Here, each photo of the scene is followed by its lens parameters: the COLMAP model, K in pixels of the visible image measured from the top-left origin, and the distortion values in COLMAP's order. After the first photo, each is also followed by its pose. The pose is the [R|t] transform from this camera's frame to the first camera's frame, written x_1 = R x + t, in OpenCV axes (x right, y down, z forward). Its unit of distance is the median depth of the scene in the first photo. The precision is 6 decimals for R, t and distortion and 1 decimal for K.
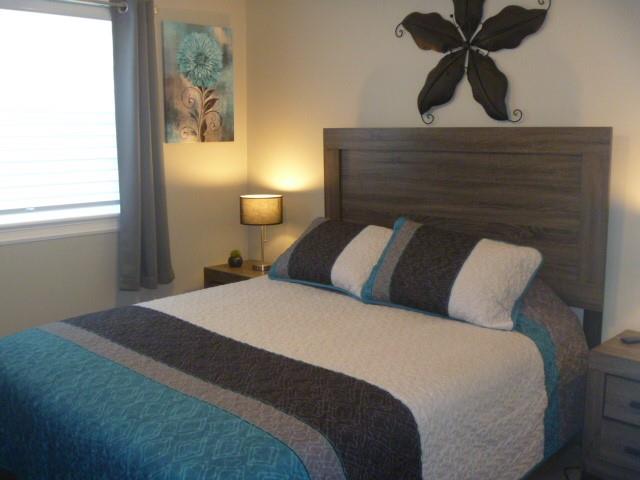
lens RADIAL K [[671.3, 0, 317.9], [0, 671.3, 238.2], [0, 0, 1]] dist [-0.128565, 0.144151]
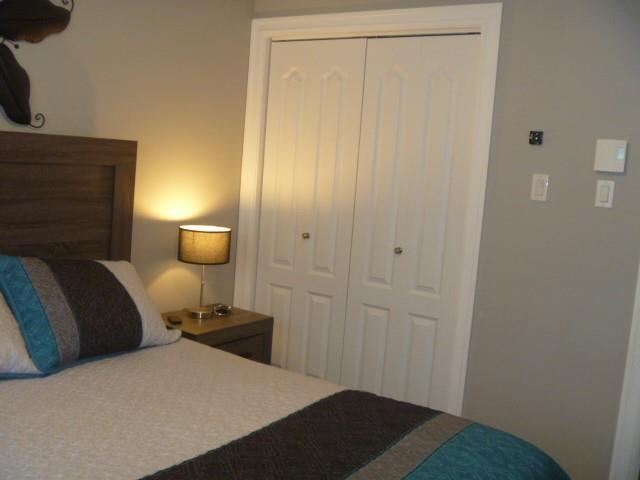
lens RADIAL K [[671.3, 0, 317.9], [0, 671.3, 238.2], [0, 0, 1]] dist [-0.128565, 0.144151]
pose [[-0.159501, -0.128363, 0.978817, -0.652223], [0.072835, 0.987278, 0.141341, -0.129878], [-0.984507, 0.093837, -0.148122, 0.795793]]
